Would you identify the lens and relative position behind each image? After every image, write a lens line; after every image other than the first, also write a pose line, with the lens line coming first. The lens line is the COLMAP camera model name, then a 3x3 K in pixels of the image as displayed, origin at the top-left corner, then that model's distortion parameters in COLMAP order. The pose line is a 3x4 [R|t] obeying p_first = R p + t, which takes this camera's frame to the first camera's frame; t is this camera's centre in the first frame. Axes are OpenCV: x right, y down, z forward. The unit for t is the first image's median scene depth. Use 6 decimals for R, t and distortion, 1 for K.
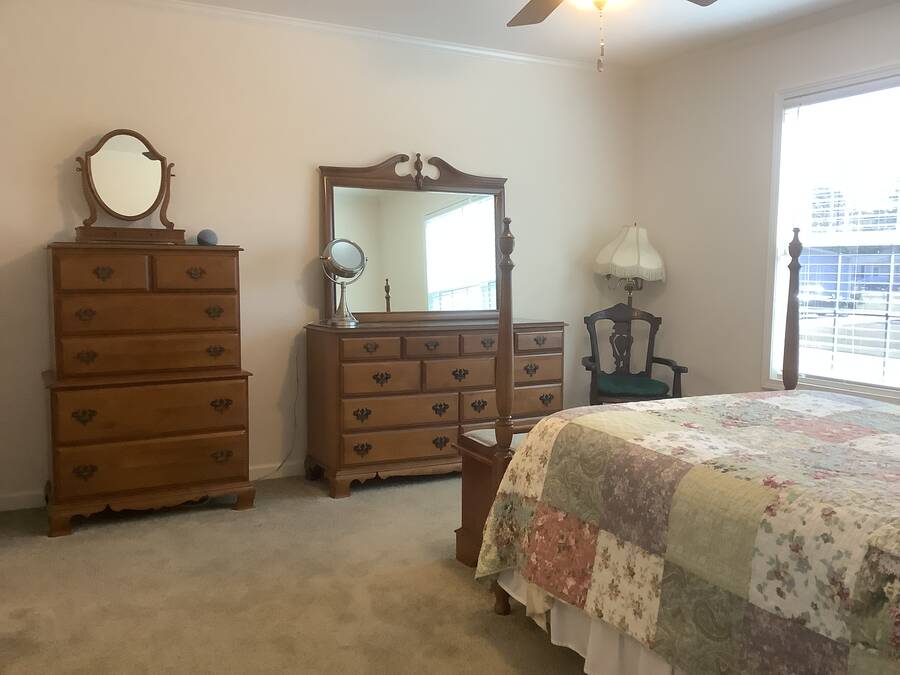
lens RADIAL K [[805.1, 0, 448.5], [0, 805.1, 337.7], [0, 0, 1]] dist [0.091679, -0.135892]
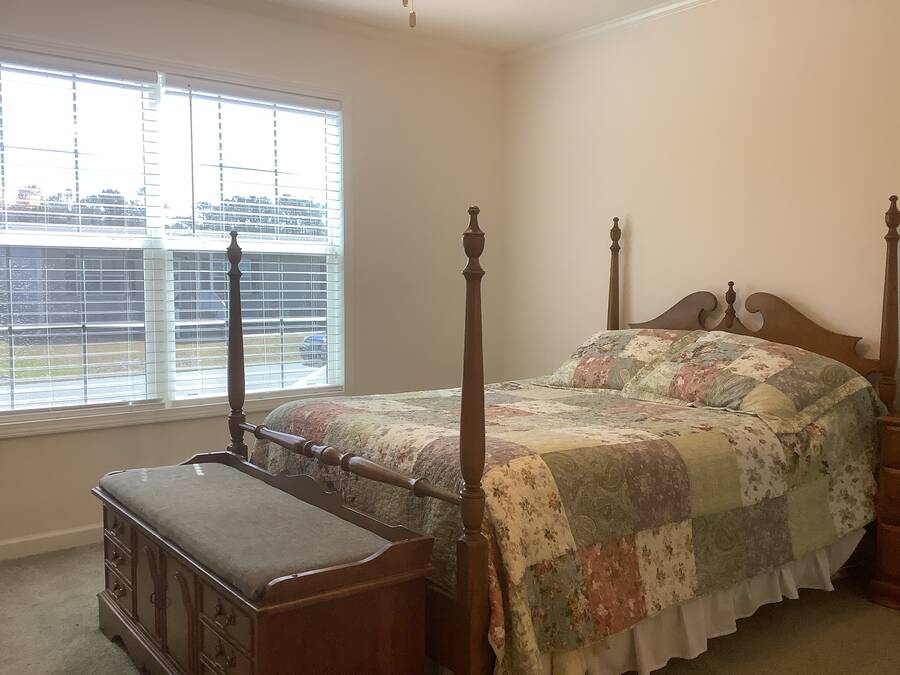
lens RADIAL K [[805.1, 0, 447.0], [0, 805.1, 337.0], [0, 0, 1]] dist [0.091679, -0.135892]
pose [[-0.167759, -0.078423, 0.982704, -0.824736], [0.076081, 0.992828, 0.092219, -0.131967], [-0.982888, 0.090236, -0.160589, 1.499942]]
